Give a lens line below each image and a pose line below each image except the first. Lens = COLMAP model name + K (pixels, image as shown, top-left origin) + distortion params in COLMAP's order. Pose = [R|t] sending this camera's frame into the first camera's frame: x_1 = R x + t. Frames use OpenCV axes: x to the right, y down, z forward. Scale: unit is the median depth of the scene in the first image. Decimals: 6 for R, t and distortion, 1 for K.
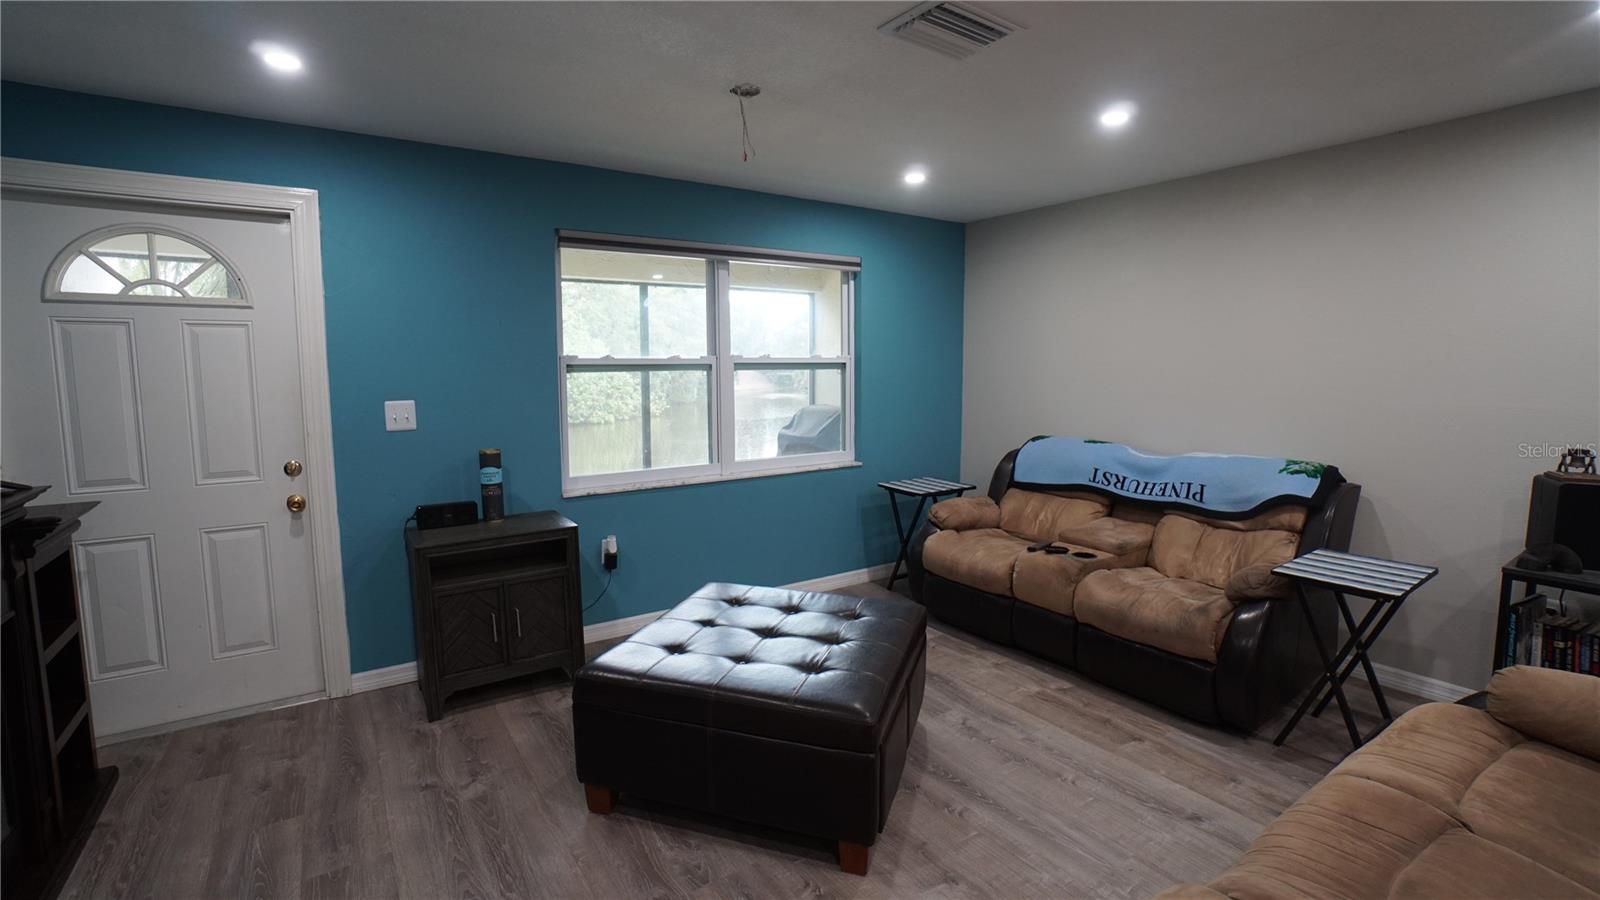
lens RADIAL K [[707.2, 0, 786.0], [0, 707.2, 437.1], [0, 0, 1]] dist [-0.050648, 0.014862]
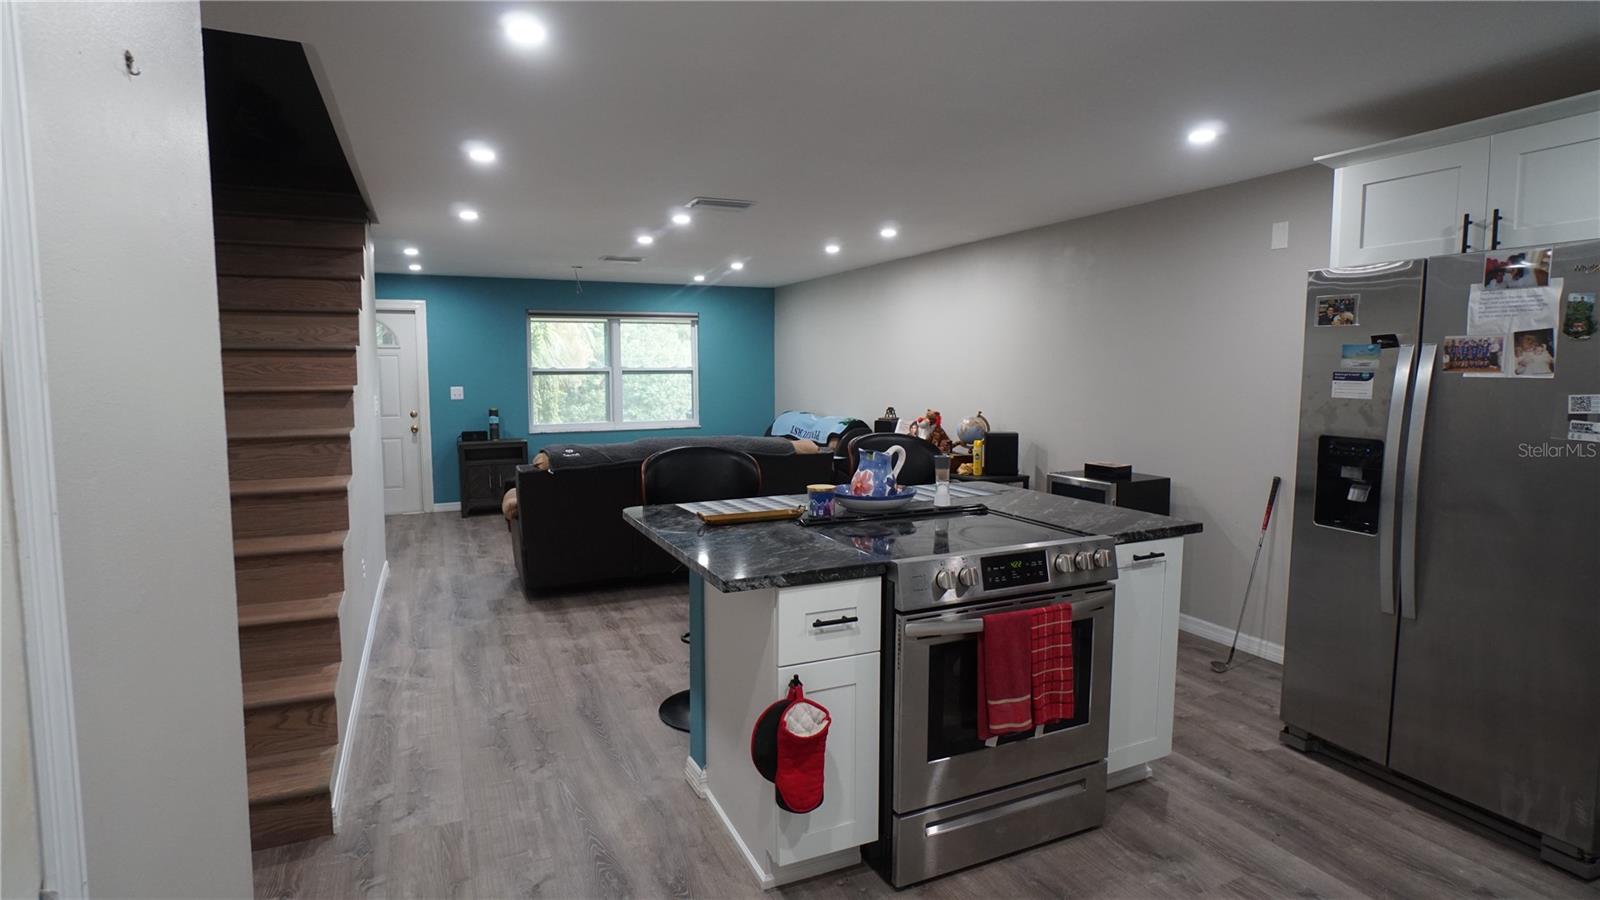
lens RADIAL K [[811.1, 0, 786.4], [0, 811.1, 443.7], [0, 0, 1]] dist [-0.021236, 0.008901]
pose [[0.985275, 0.018190, -0.170007, 0.920937], [-0.019554, 0.999789, -0.006348, 0.123799], [0.169856, 0.009579, 0.985422, -1.365912]]
